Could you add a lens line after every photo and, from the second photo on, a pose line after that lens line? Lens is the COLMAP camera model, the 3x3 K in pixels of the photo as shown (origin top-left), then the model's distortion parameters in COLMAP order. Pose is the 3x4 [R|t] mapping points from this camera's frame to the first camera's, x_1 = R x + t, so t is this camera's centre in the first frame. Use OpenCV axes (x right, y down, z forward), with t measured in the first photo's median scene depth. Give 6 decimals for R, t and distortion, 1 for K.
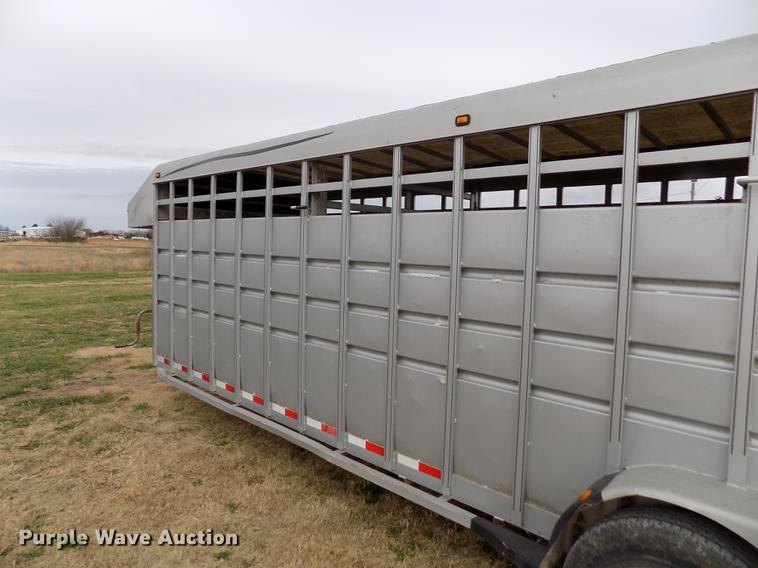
lens RADIAL K [[511.7, 0, 382.9], [0, 511.7, 278.6], [0, 0, 1]] dist [-0.076500, 0.079756]
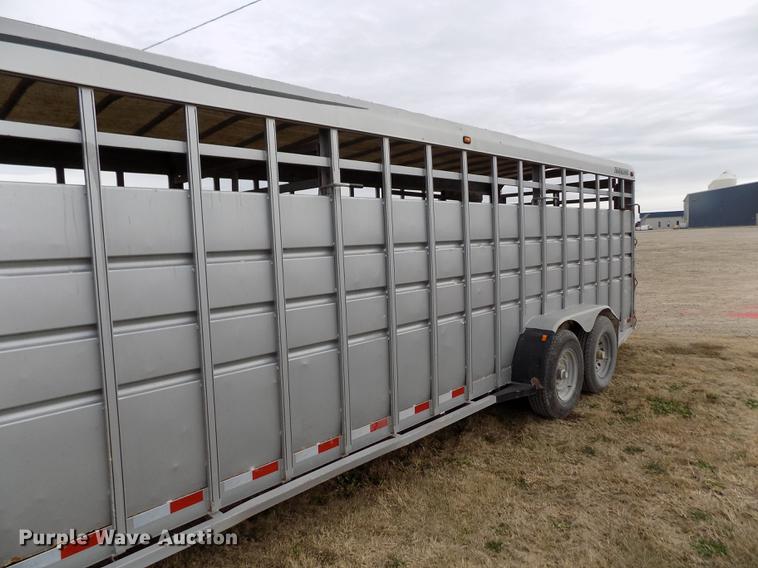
lens RADIAL K [[511.7, 0, 382.9], [0, 511.7, 278.6], [0, 0, 1]] dist [-0.076500, 0.079756]
pose [[0.005251, -0.120031, 0.992756, -1.025700], [0.084000, 0.989314, 0.119171, -0.087057], [-0.996452, 0.082766, 0.015278, 0.961342]]
